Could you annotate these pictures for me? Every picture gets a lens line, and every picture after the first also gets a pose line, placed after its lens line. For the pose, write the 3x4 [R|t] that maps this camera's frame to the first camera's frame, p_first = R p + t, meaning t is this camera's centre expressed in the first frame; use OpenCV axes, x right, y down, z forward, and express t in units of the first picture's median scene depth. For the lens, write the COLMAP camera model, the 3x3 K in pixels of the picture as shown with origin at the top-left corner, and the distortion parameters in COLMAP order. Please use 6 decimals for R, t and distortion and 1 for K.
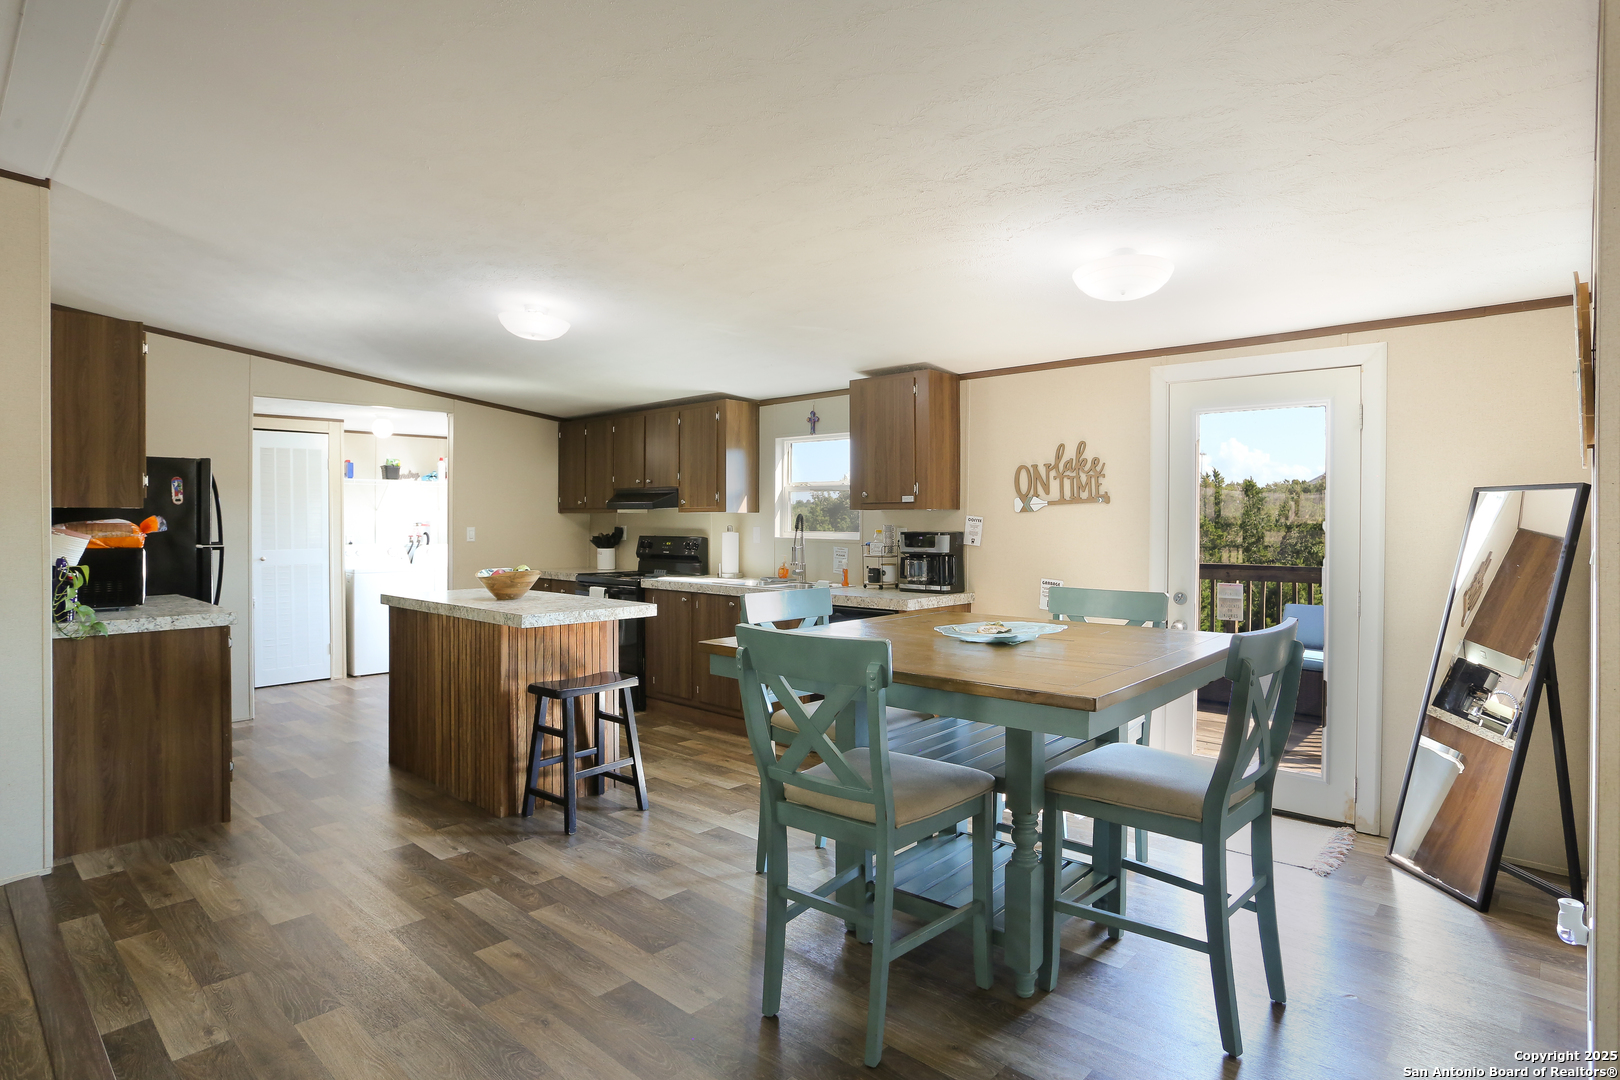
lens RADIAL K [[832.7, 0, 761.9], [0, 832.7, 523.1], [0, 0, 1]] dist [-0.000748, 0.000282]
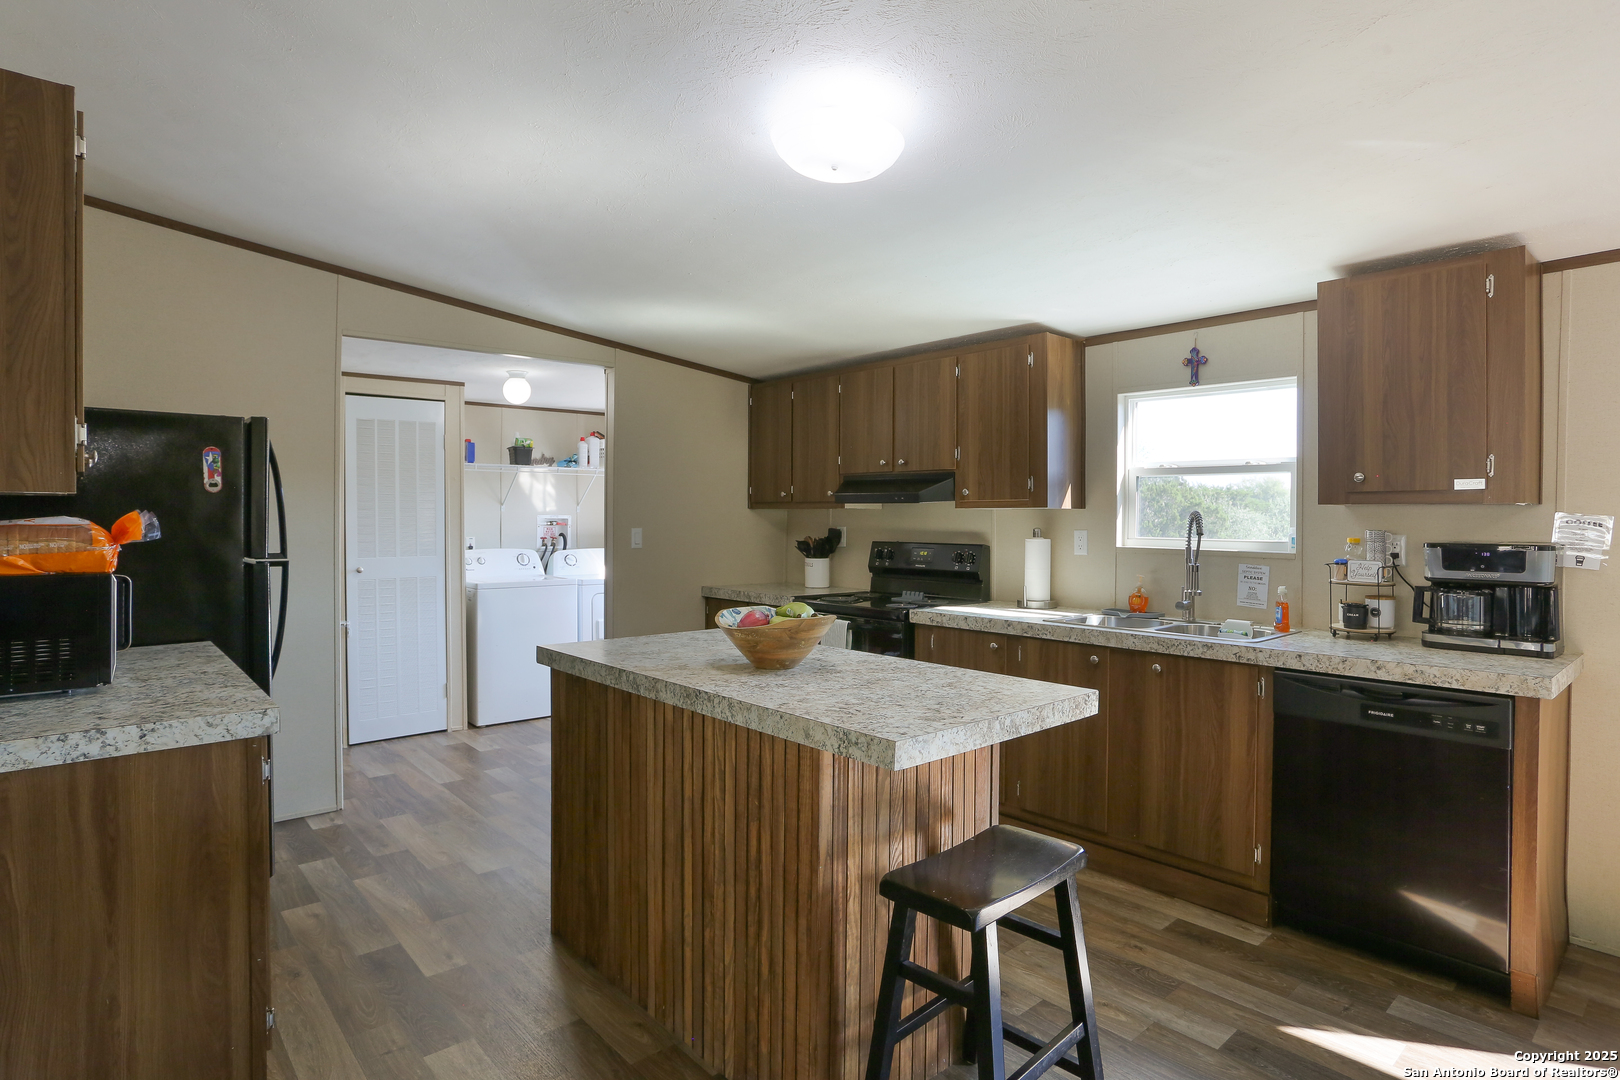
lens RADIAL K [[857.1, 0, 813.1], [0, 857.1, 519.4], [0, 0, 1]] dist [-0.046315, 0.024734]
pose [[0.997964, 0.003888, -0.063655, -0.211592], [-0.003959, 0.999992, -0.000991, -0.003346], [0.063651, 0.001241, 0.997971, 0.387623]]
